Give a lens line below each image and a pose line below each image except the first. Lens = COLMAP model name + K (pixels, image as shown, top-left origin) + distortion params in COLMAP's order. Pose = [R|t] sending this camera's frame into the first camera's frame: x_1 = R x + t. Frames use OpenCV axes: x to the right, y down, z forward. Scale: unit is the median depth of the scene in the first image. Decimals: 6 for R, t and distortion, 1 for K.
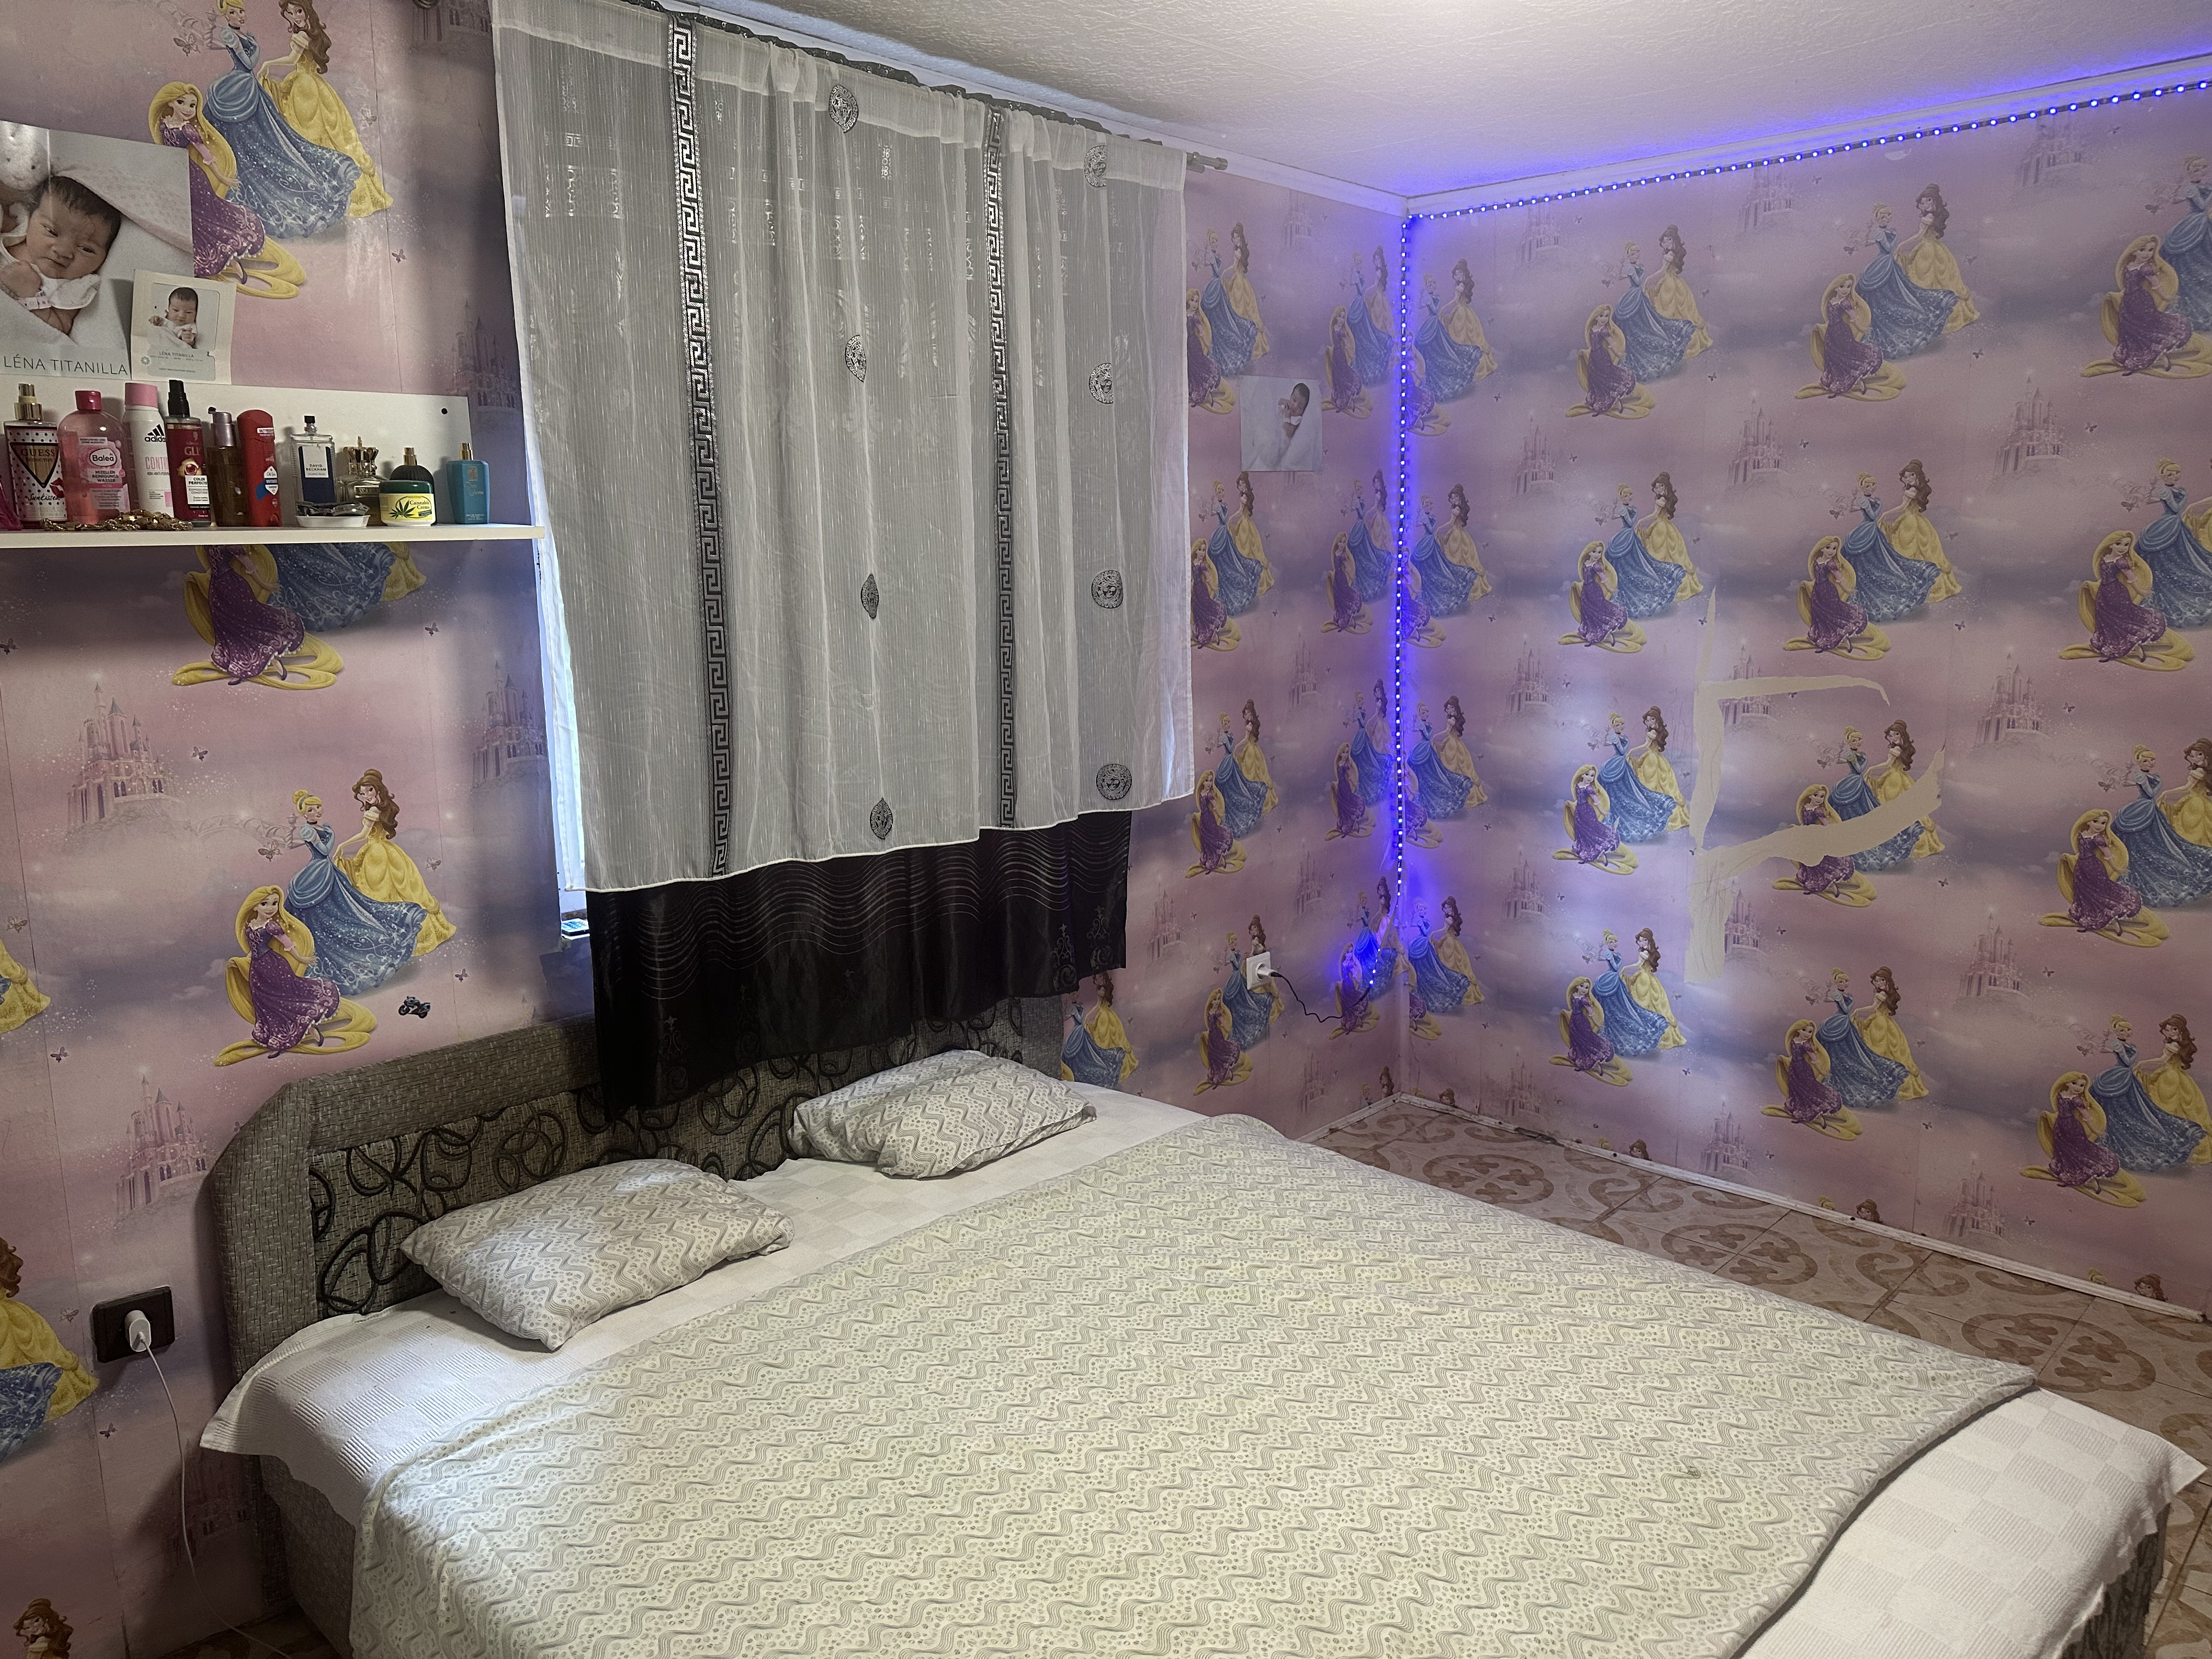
lens RADIAL K [[1571.0, 0, 1123.9], [0, 1571.0, 825.8], [0, 0, 1]] dist [0.068561, -0.071773]
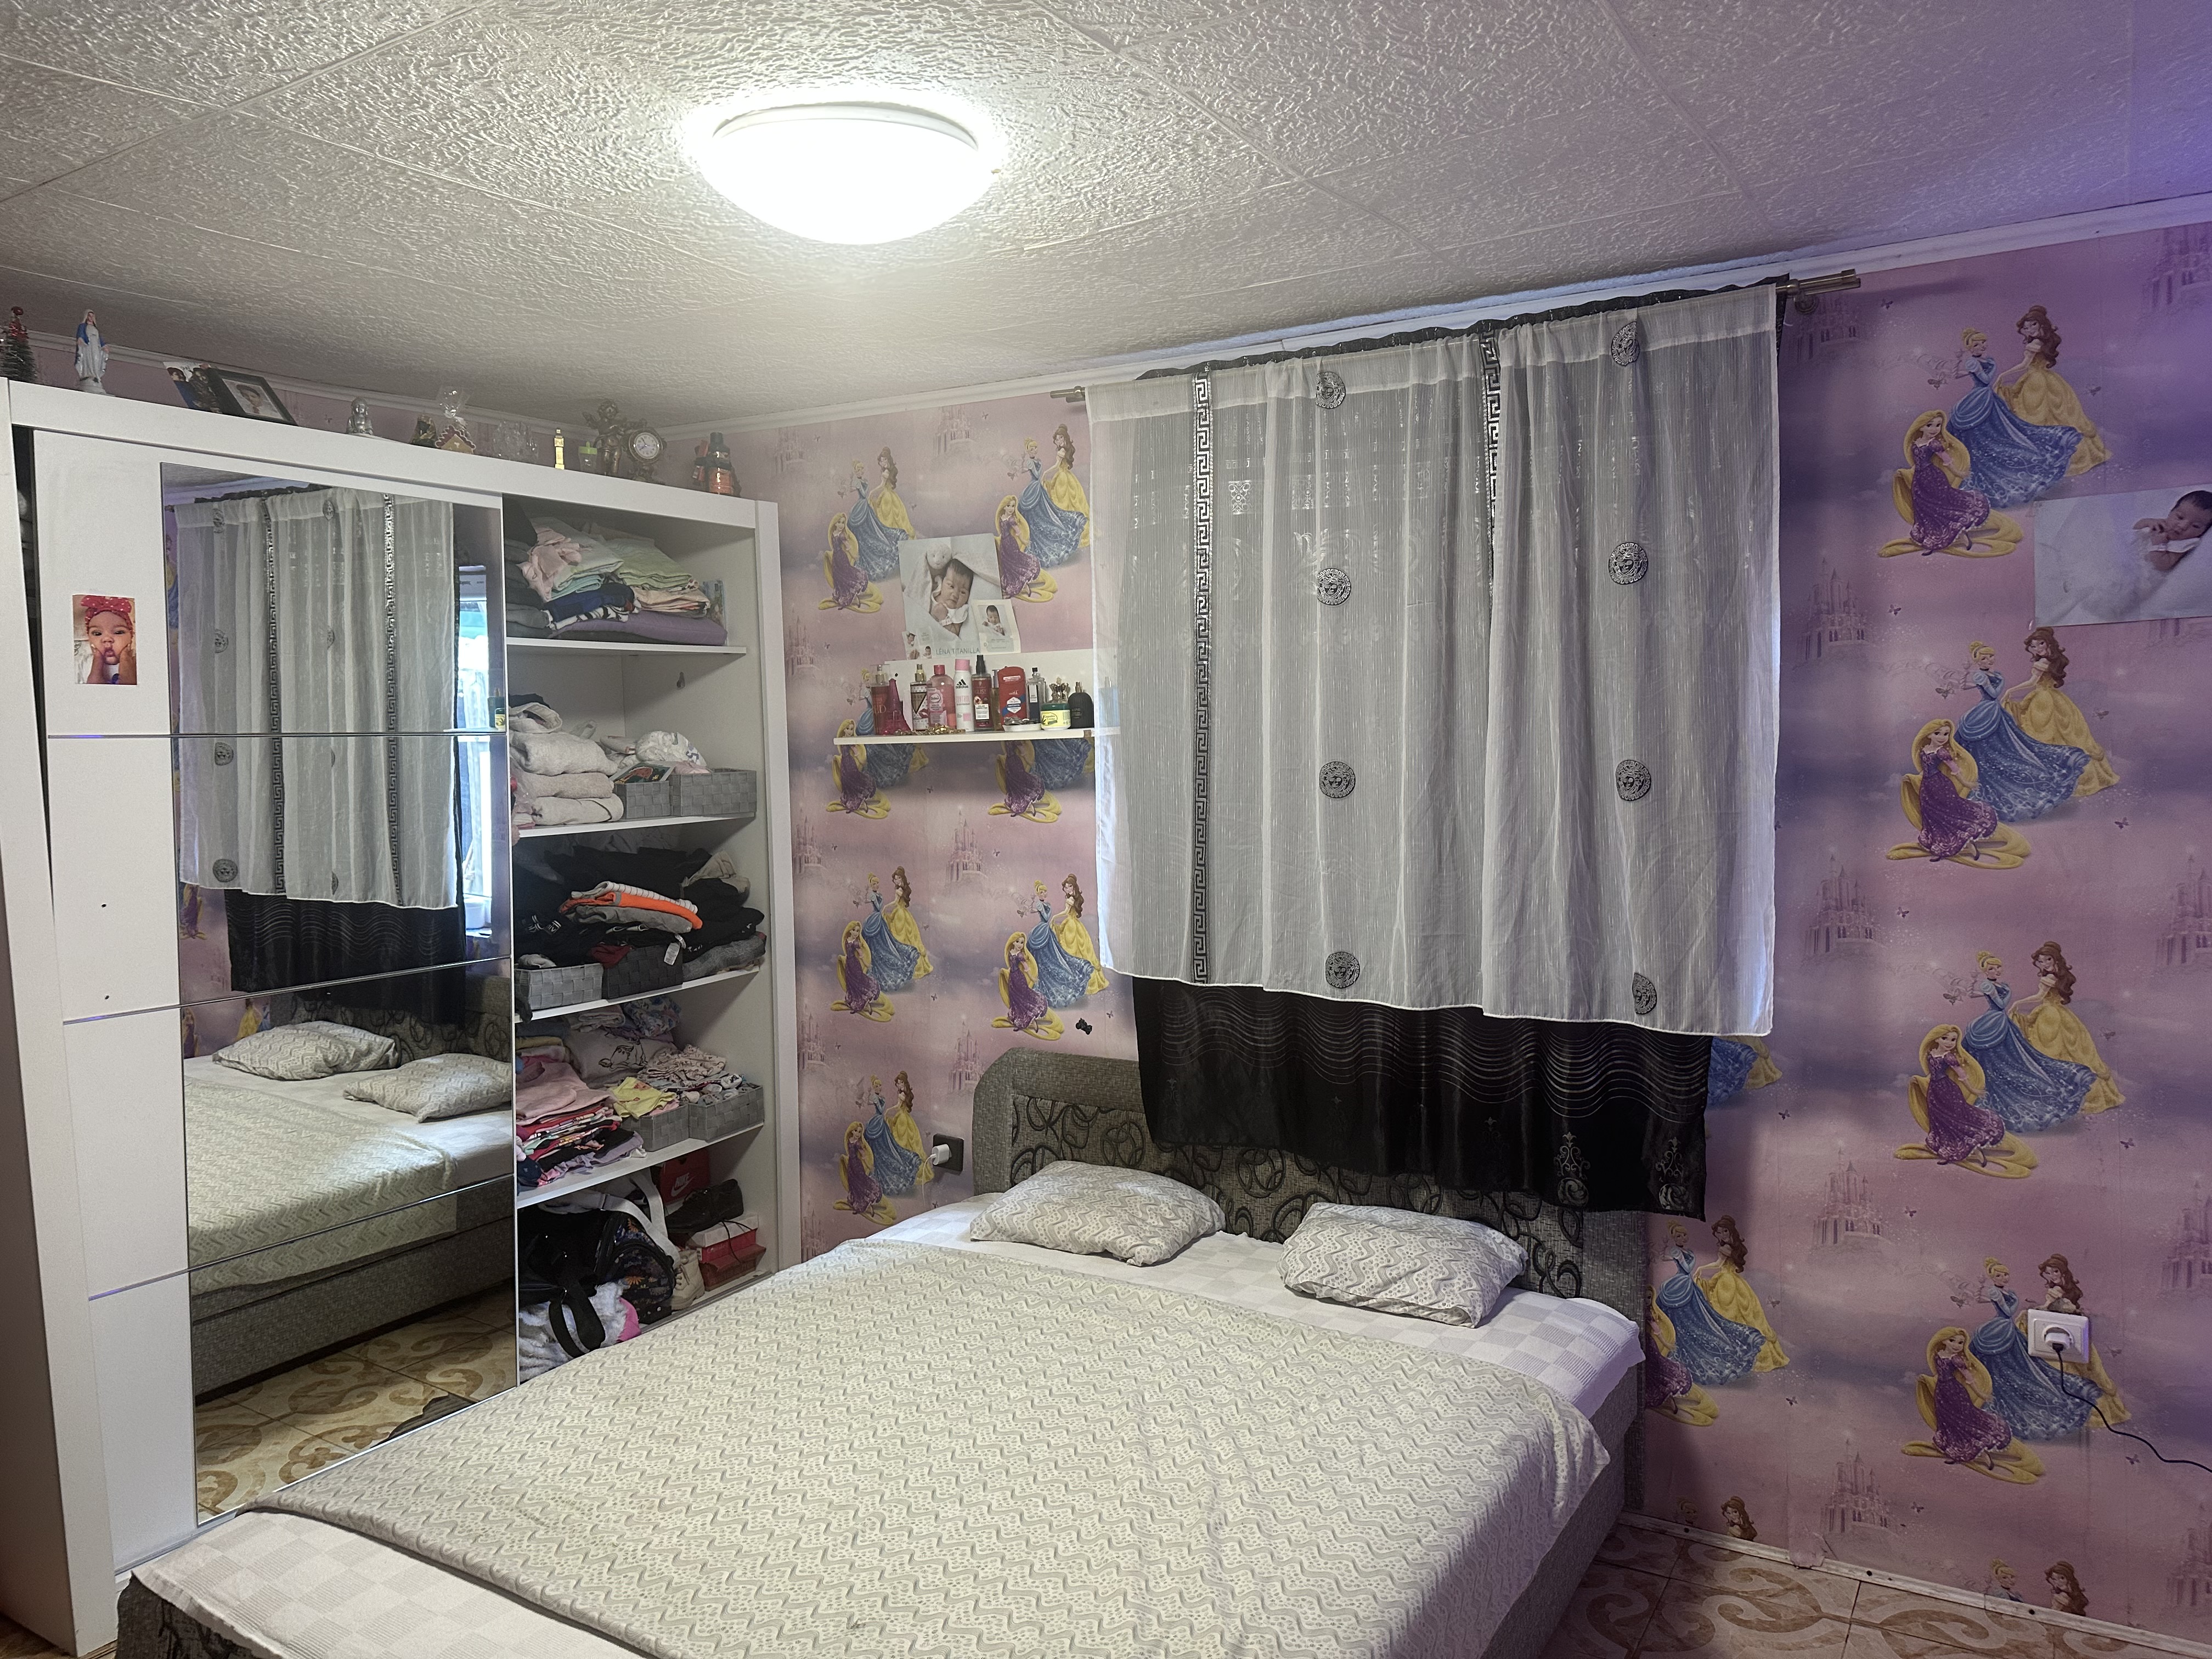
lens RADIAL K [[1571.0, 0, 1096.7], [0, 1571.0, 808.2], [0, 0, 1]] dist [0.068561, -0.071773]
pose [[0.192150, 0.061118, -0.979461, 1.087058], [-0.149930, 0.988171, 0.032248, -0.154309], [0.969845, 0.140654, 0.199041, 0.675587]]
